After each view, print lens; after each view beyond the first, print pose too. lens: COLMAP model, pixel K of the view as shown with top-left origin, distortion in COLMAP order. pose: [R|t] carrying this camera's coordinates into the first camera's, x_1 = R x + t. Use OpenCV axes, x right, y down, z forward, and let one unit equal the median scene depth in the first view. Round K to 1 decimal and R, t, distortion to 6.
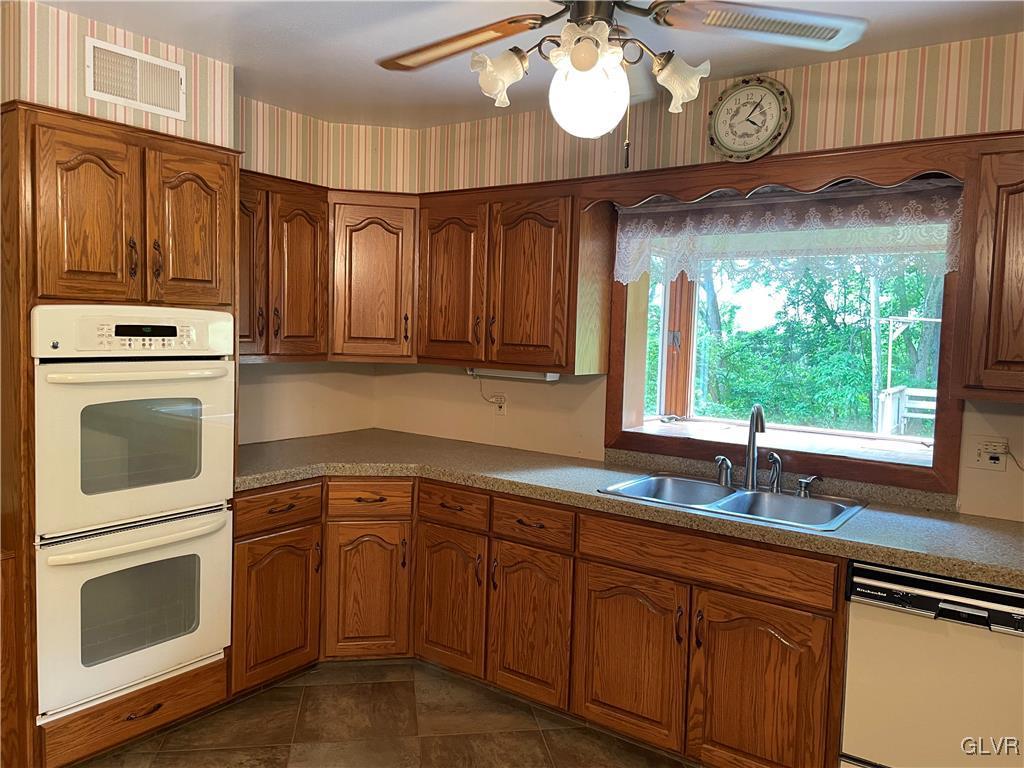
lens RADIAL K [[771.4, 0, 508.2], [0, 771.4, 380.4], [0, 0, 1]] dist [0.105140, -0.137917]
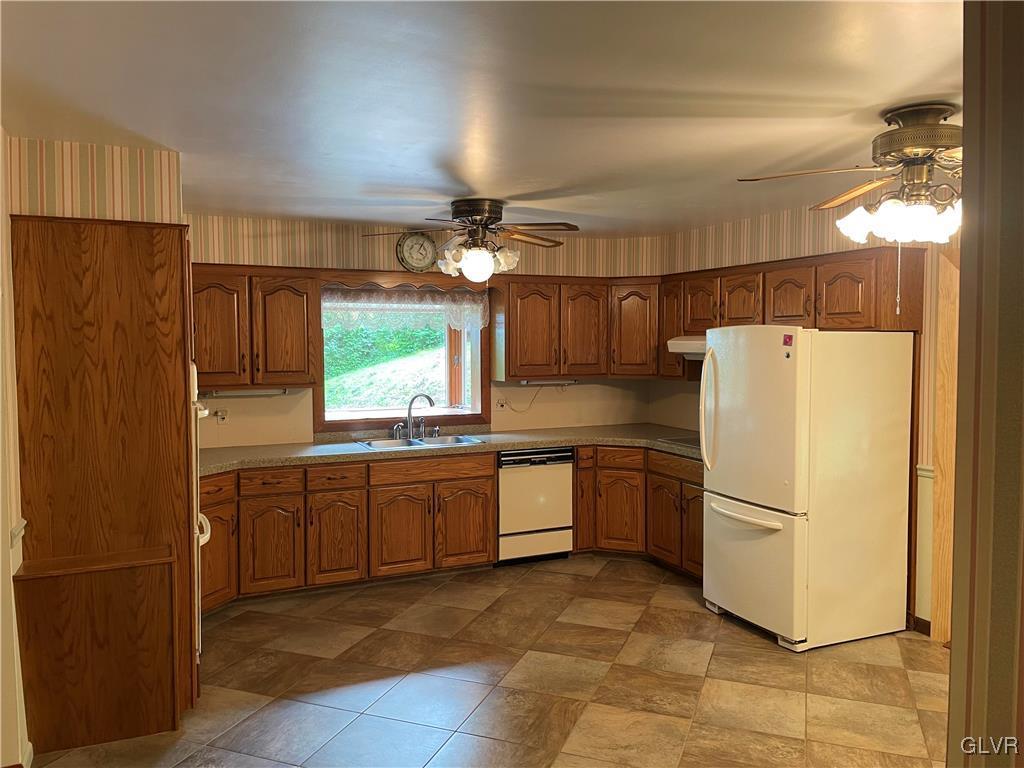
lens RADIAL K [[771.4, 0, 508.2], [0, 771.4, 380.4], [0, 0, 1]] dist [0.105140, -0.137917]
pose [[0.503494, -0.076030, 0.860647, -1.195461], [0.079362, 0.995979, 0.041557, -0.063005], [-0.860346, 0.047379, 0.507503, -0.173275]]
